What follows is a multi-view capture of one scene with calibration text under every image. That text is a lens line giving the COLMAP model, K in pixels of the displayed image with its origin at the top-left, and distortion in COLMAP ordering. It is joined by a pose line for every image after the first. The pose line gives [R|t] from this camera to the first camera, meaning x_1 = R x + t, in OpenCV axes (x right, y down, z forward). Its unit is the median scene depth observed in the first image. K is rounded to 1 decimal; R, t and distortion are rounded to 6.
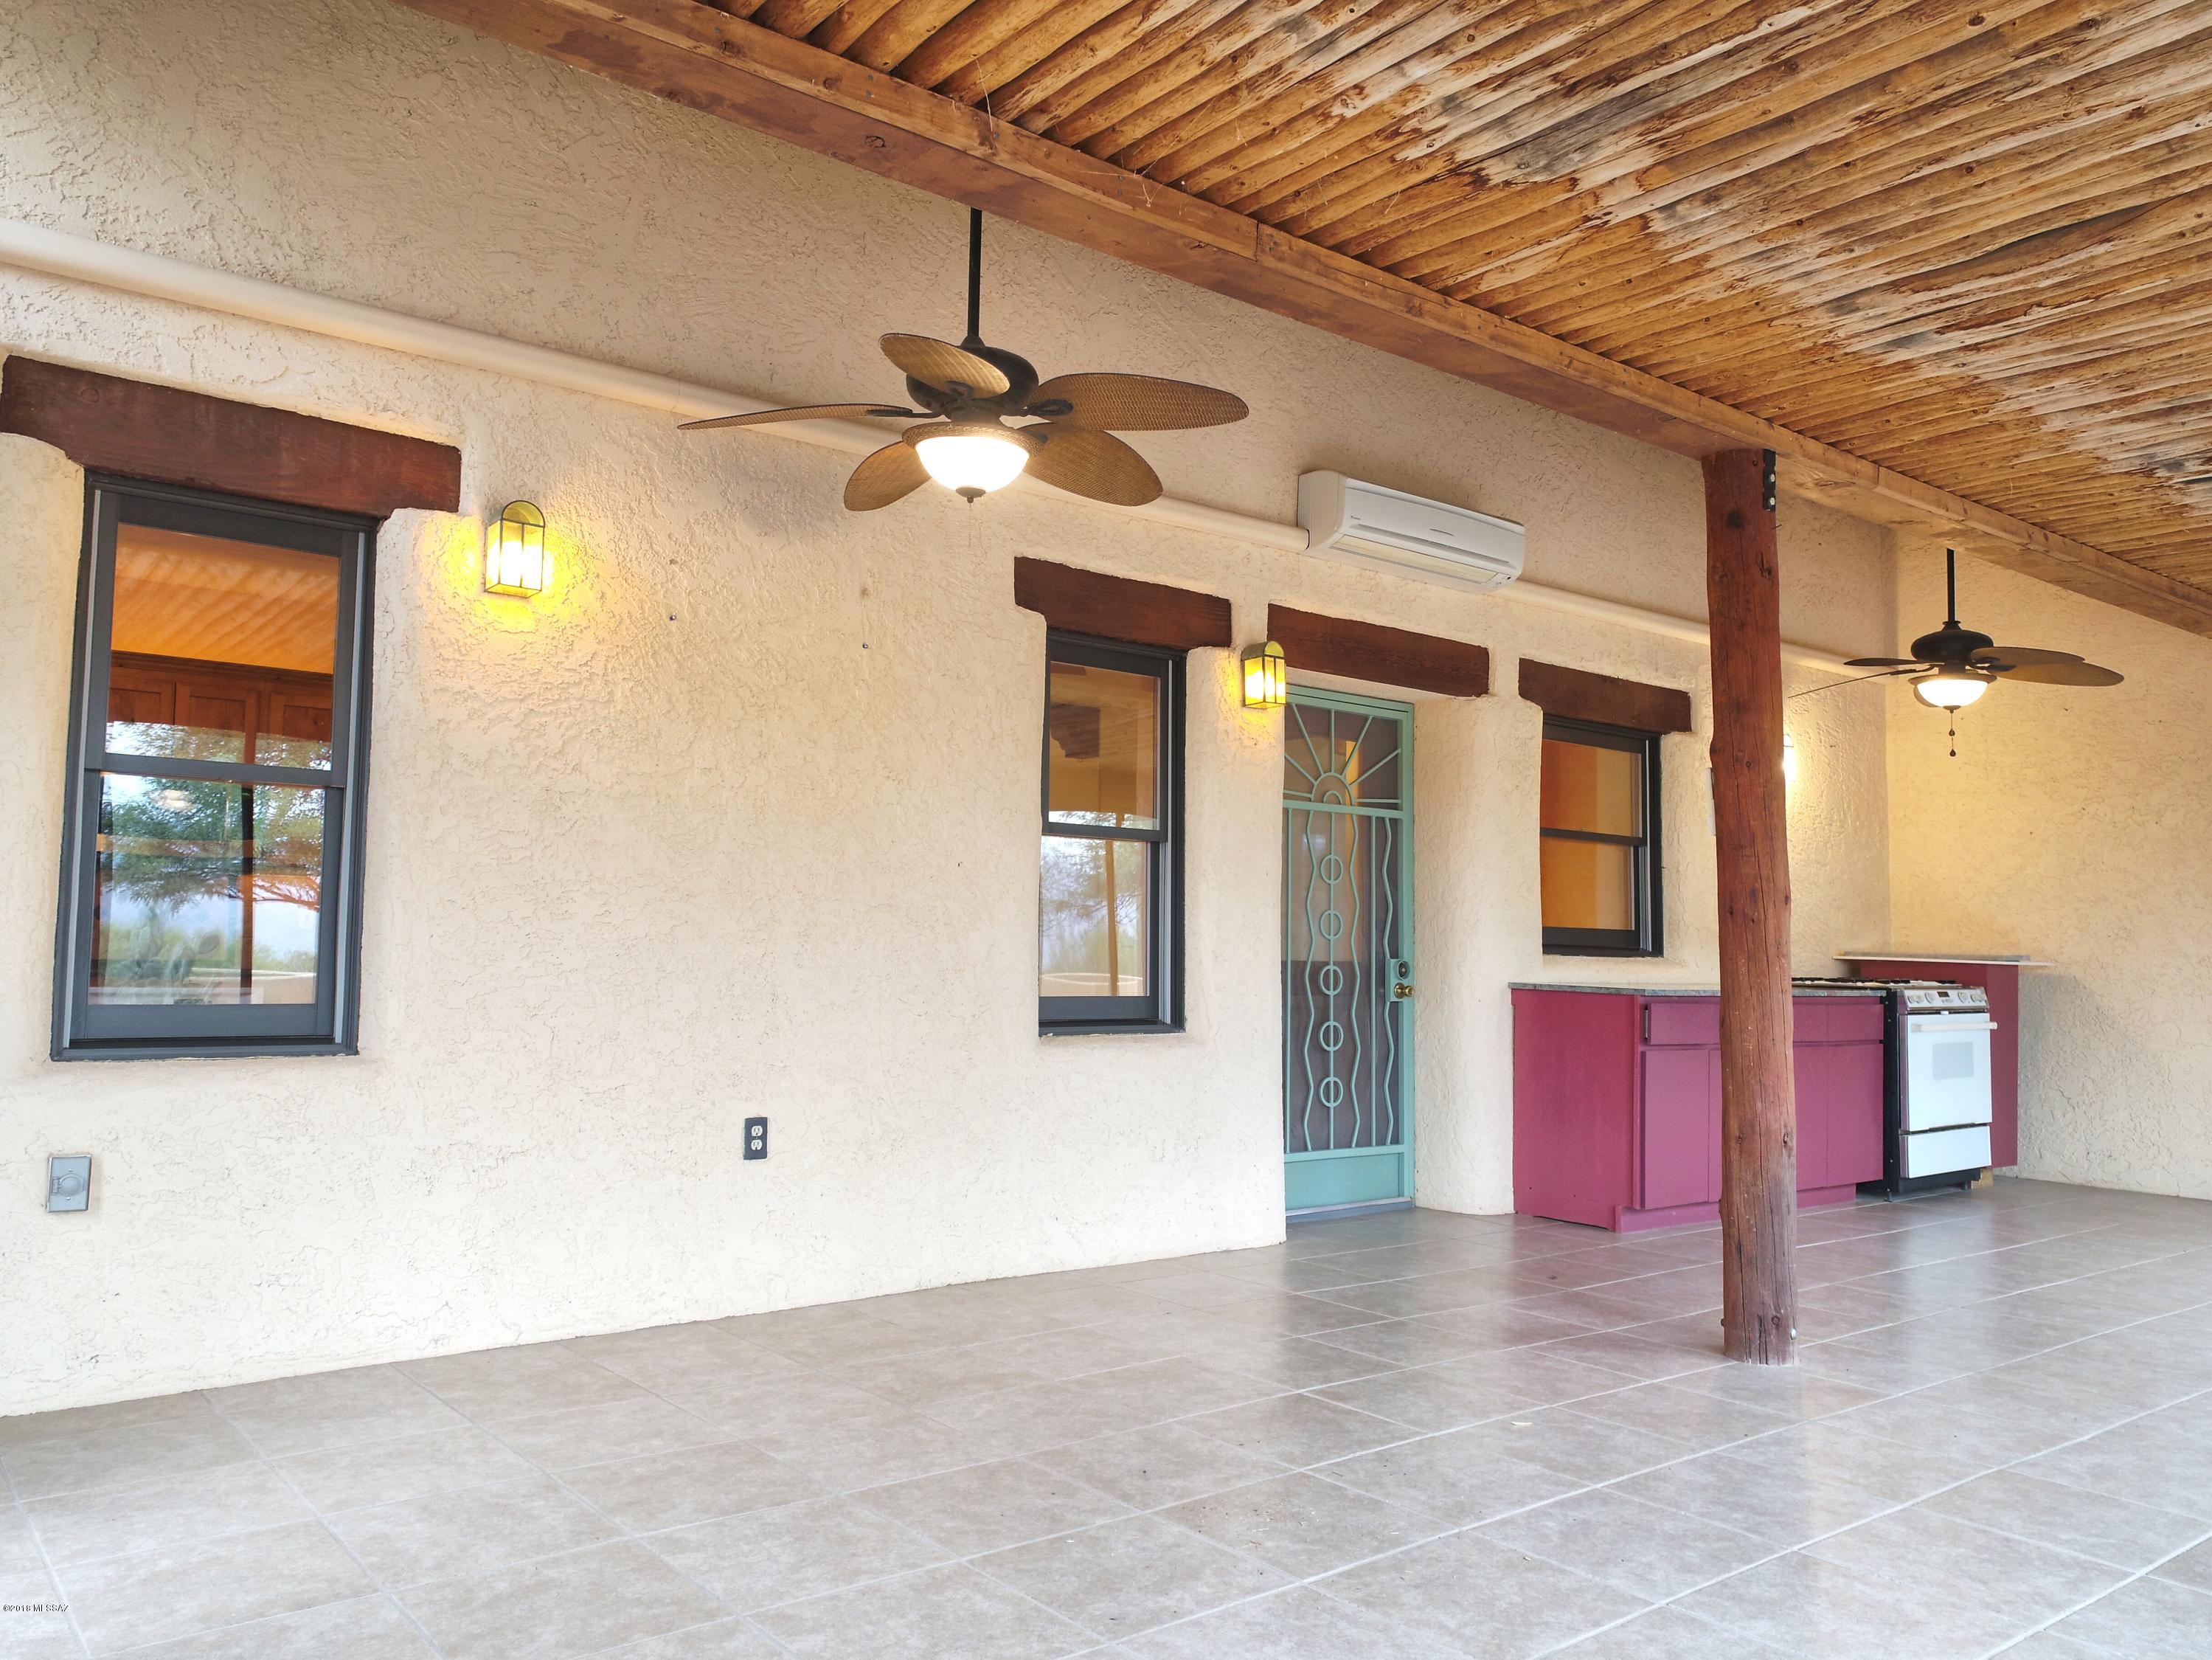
lens RADIAL K [[1673.7, 0, 1099.9], [0, 1673.7, 832.3], [0, 0, 1]] dist [0.002203, -0.001360]
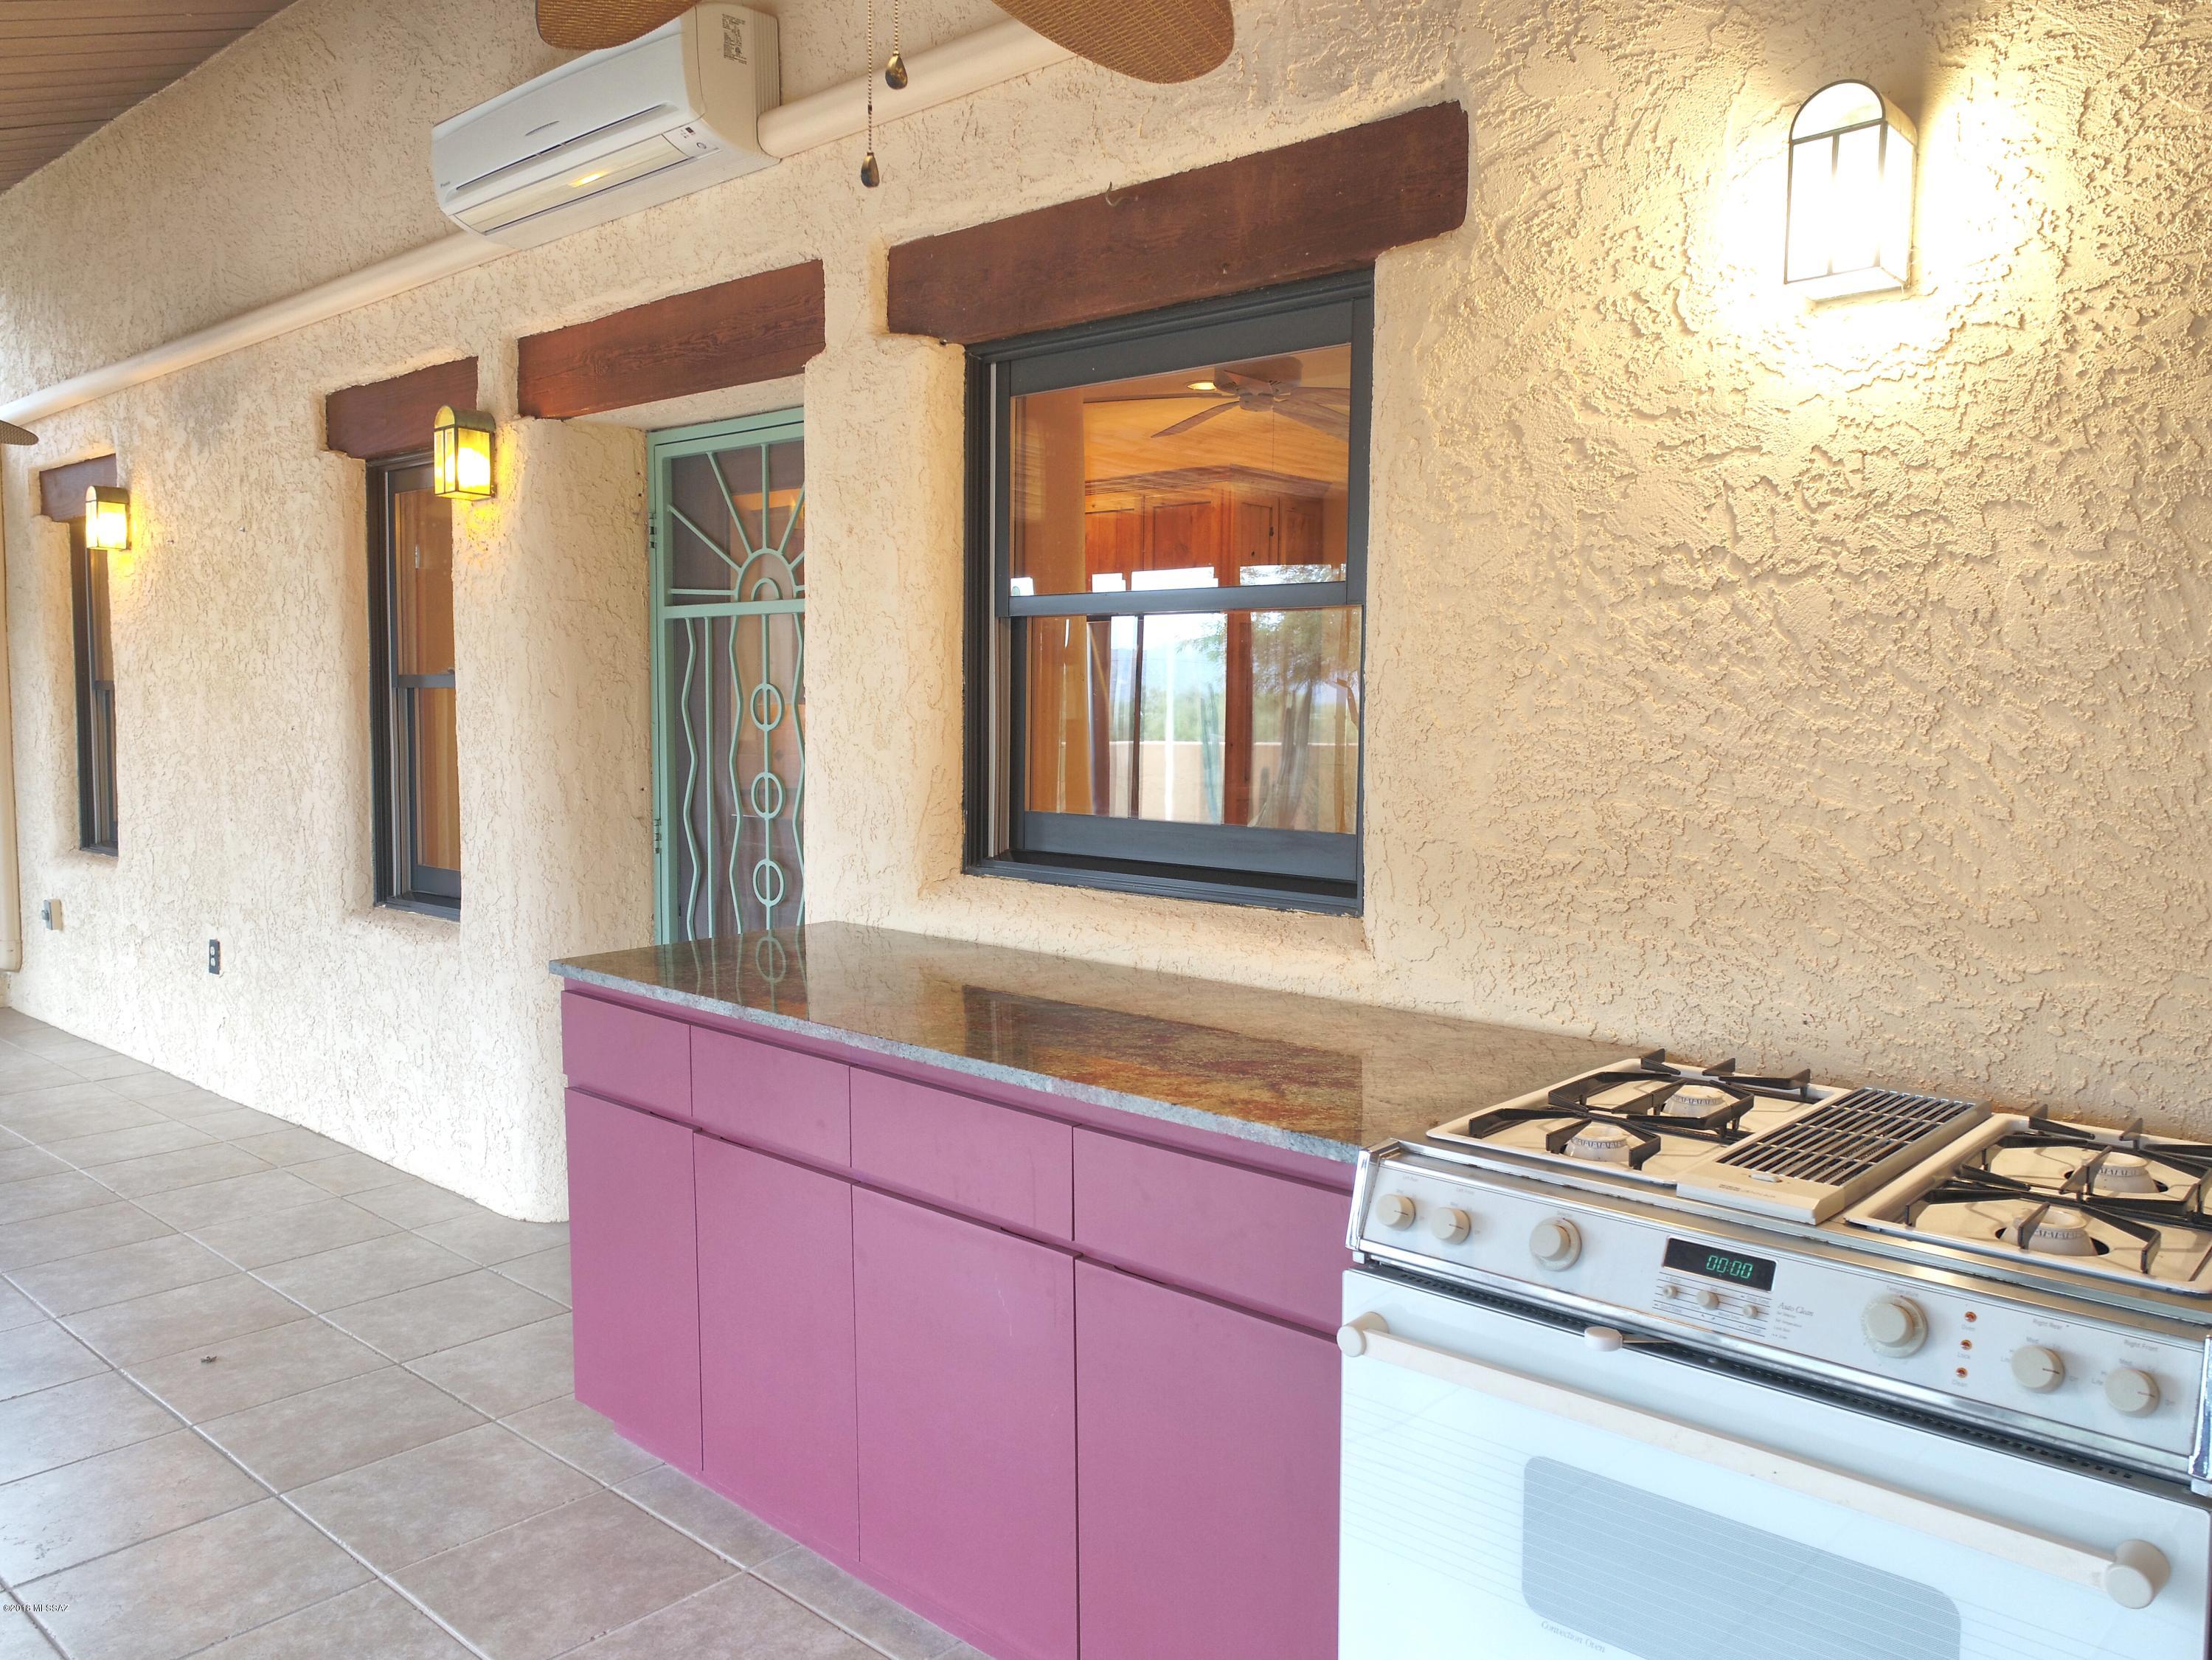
lens RADIAL K [[1673.7, 0, 1109.2], [0, 1673.7, 833.6], [0, 0, 1]] dist [0.002203, -0.001360]
pose [[0.165281, 0.065803, -0.984049, 0.871513], [0.069049, 0.994551, 0.078102, 0.032969], [0.983826, -0.080857, 0.159837, 1.145555]]
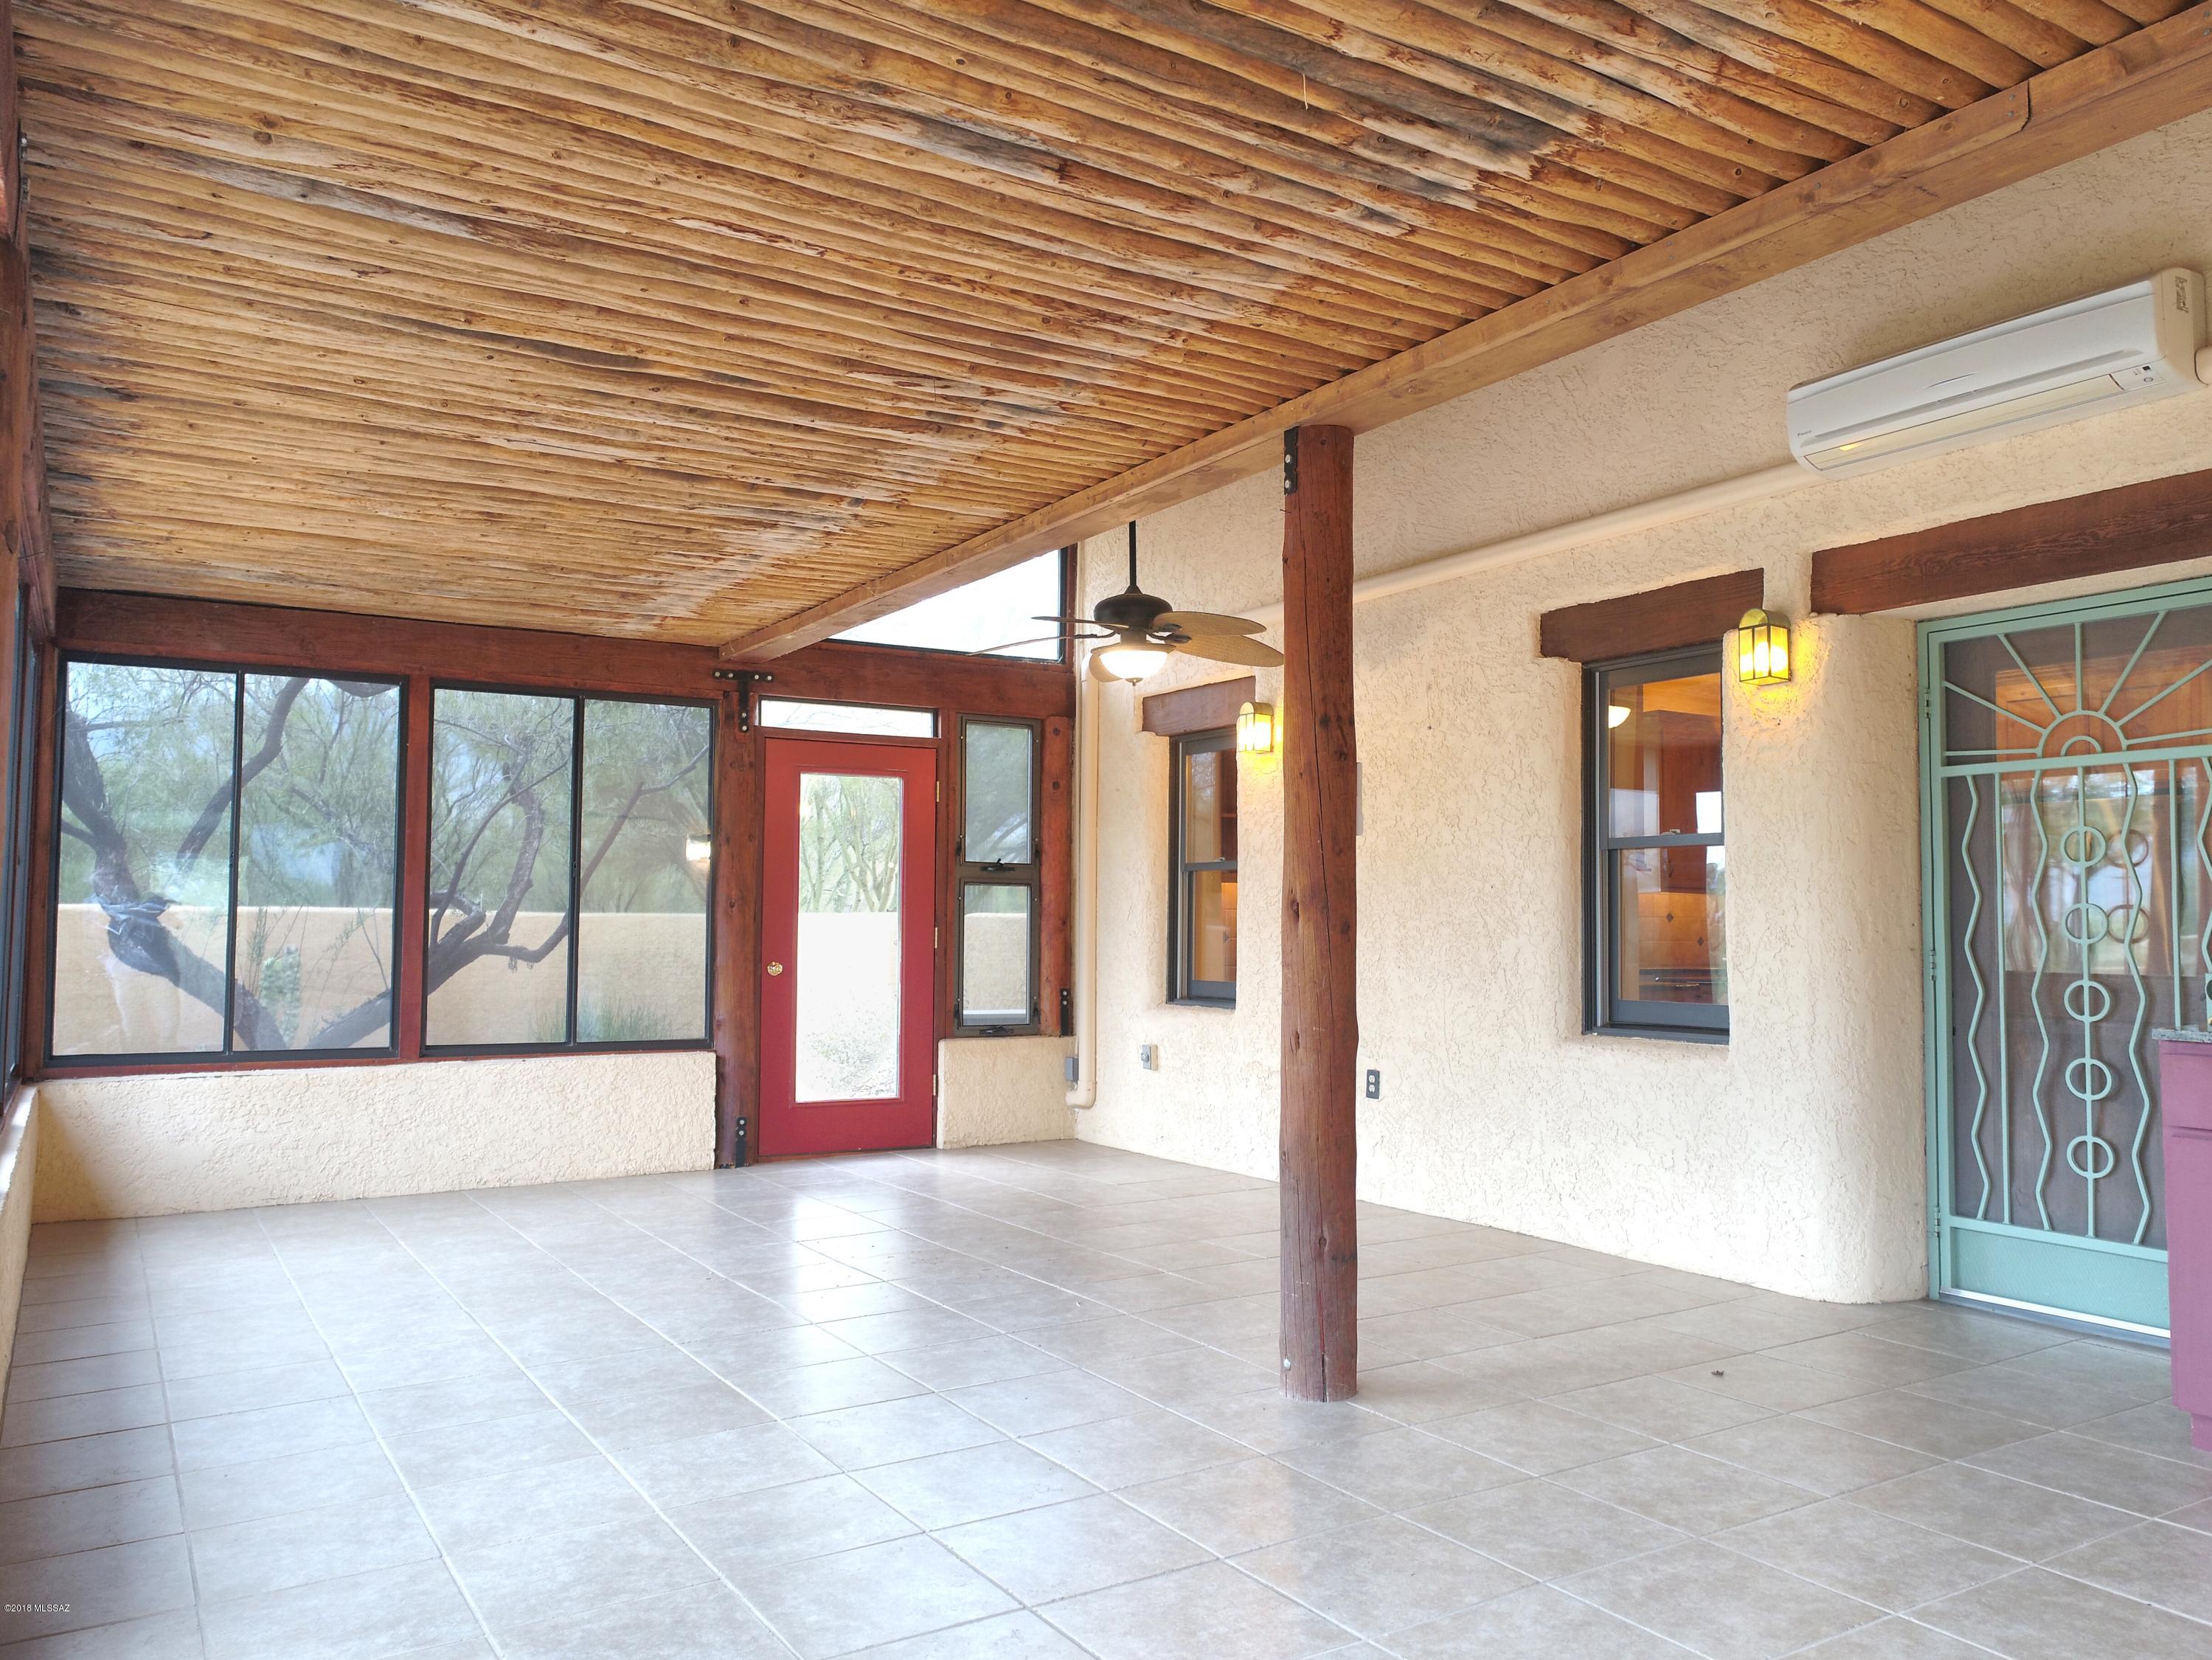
lens RADIAL K [[1673.7, 0, 1107.1], [0, 1673.7, 838.5], [0, 0, 1]] dist [0.002203, -0.001360]
pose [[-0.124048, -0.066421, -0.990051, 1.009808], [0.067671, 0.994868, -0.075223, 0.049894], [0.989966, -0.076329, -0.118917, 0.754096]]
